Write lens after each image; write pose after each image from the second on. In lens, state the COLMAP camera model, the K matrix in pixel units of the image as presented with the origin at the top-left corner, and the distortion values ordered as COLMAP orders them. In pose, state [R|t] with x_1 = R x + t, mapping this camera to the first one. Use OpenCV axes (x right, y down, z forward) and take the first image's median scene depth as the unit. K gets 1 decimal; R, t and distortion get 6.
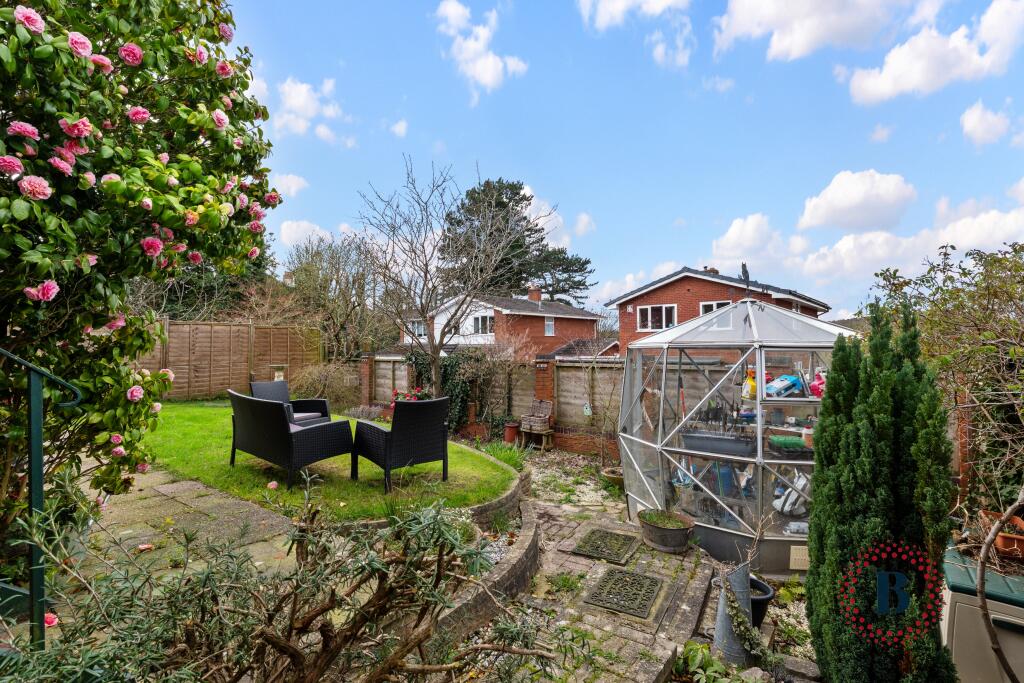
lens RADIAL K [[485.8, 0, 511.7], [0, 485.8, 328.8], [0, 0, 1]] dist [0.000859, 0.000065]
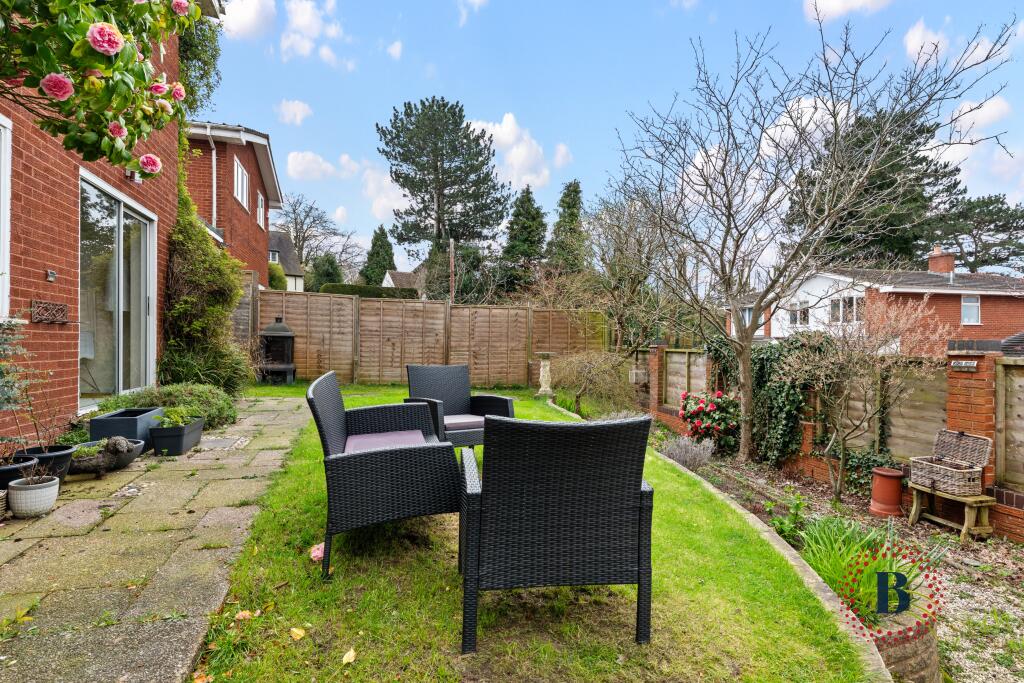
lens RADIAL K [[526.0, 0, 506.2], [0, 526.0, 338.9], [0, 0, 1]] dist [0.002026, 0.000153]
pose [[0.801739, 0.008706, -0.597610, 0.006370], [0.008821, 0.999613, 0.026396, 0.023784], [0.597609, -0.026434, 0.801352, 0.212342]]
